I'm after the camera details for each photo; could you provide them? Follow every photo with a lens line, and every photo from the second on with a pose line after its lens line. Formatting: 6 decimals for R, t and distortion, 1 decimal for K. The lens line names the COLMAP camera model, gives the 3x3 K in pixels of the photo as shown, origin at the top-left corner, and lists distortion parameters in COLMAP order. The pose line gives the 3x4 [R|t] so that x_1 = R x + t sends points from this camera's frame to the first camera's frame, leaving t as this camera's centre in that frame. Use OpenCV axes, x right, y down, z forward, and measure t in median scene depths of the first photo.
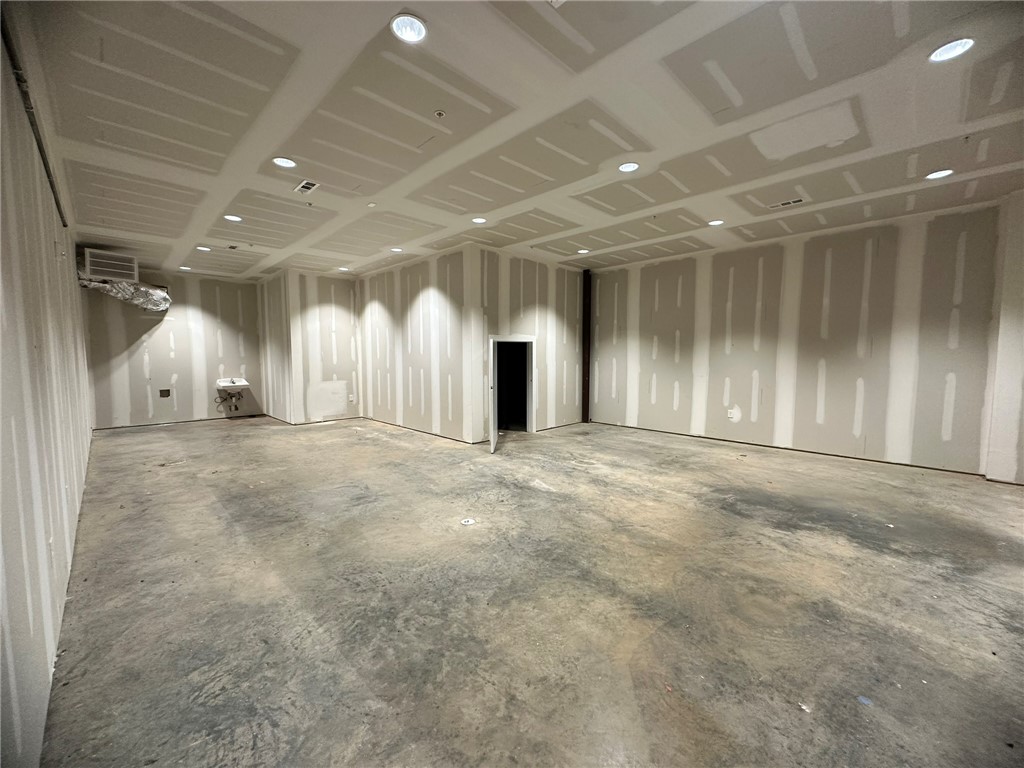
lens RADIAL K [[407.9, 0, 510.7], [0, 407.9, 384.8], [0, 0, 1]] dist [-0.005057, 0.001526]
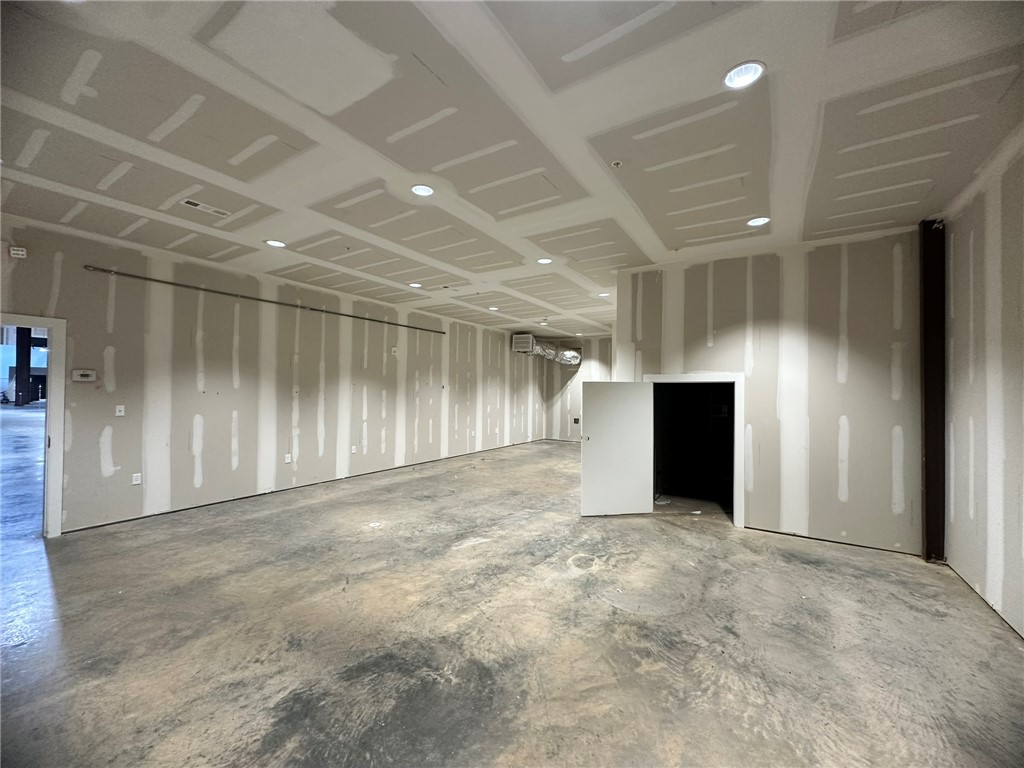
lens RADIAL K [[407.9, 0, 511.8], [0, 407.9, 385.1], [0, 0, 1]] dist [-0.005057, 0.001526]
pose [[0.213497, -0.009727, -0.976895, 0.993757], [-0.084774, 0.995994, -0.028445, -0.086798], [0.973259, 0.088888, 0.211817, 0.866185]]
